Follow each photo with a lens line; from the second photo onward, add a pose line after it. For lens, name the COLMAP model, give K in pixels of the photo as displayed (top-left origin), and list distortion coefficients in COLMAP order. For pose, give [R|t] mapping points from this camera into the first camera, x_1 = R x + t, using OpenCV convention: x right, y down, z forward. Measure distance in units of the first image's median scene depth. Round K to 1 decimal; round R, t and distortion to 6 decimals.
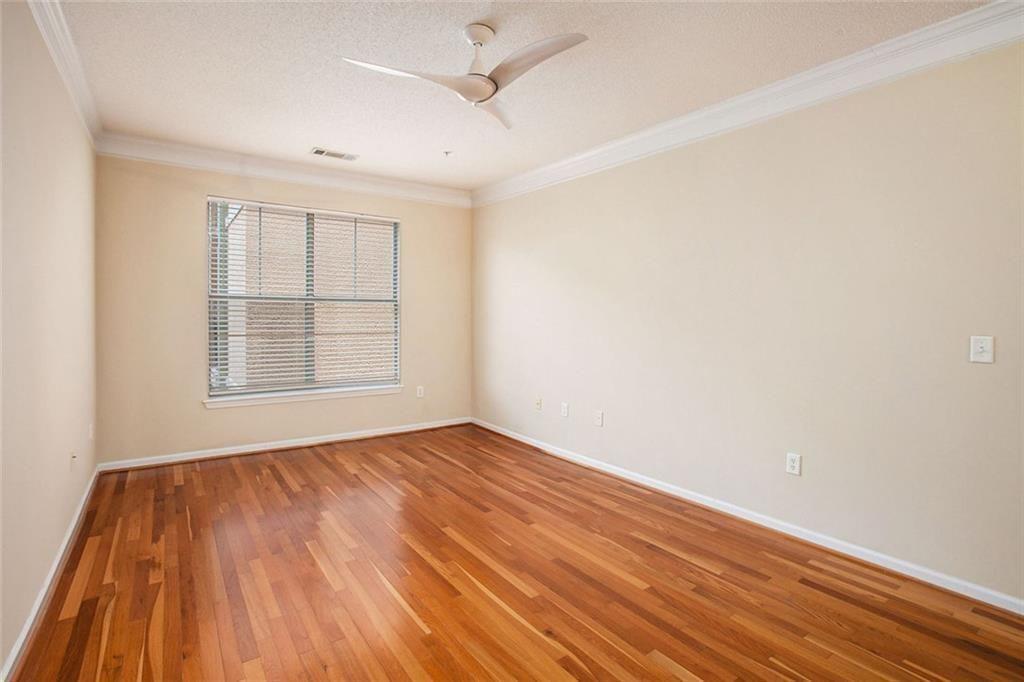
lens RADIAL K [[485.2, 0, 494.8], [0, 485.2, 306.7], [0, 0, 1]] dist [-0.053655, 0.020174]
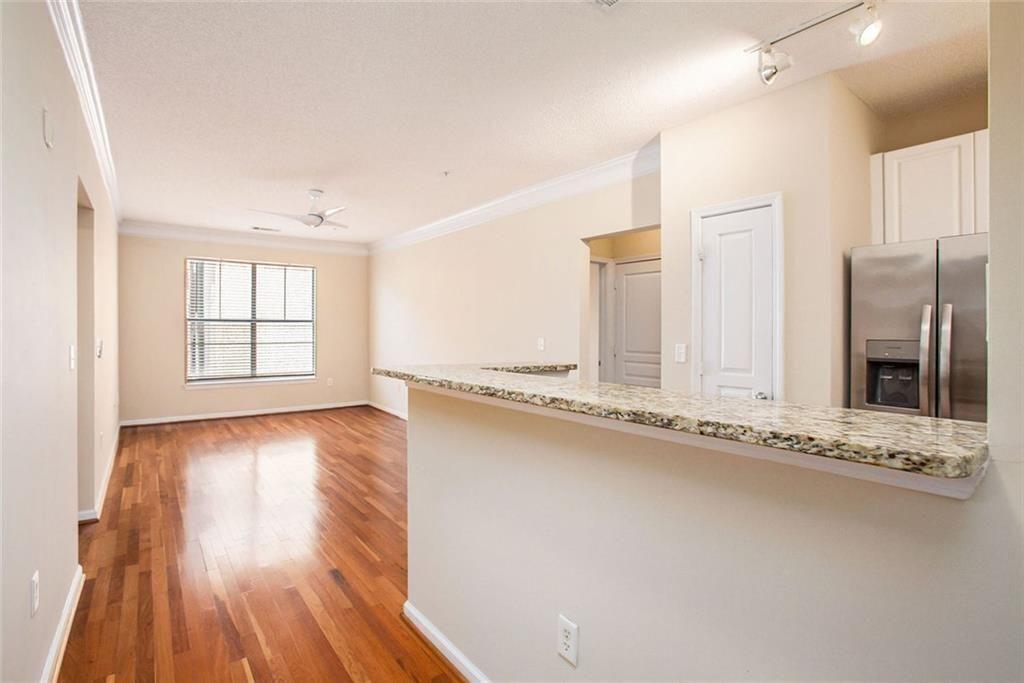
lens RADIAL K [[485.2, 0, 482.7], [0, 485.2, 314.5], [0, 0, 1]] dist [-0.053655, 0.020174]
pose [[0.999953, -0.004693, 0.008510, 0.409436], [0.004753, 0.999963, -0.007105, -0.024365], [-0.008476, 0.007146, 0.999939, -0.656832]]
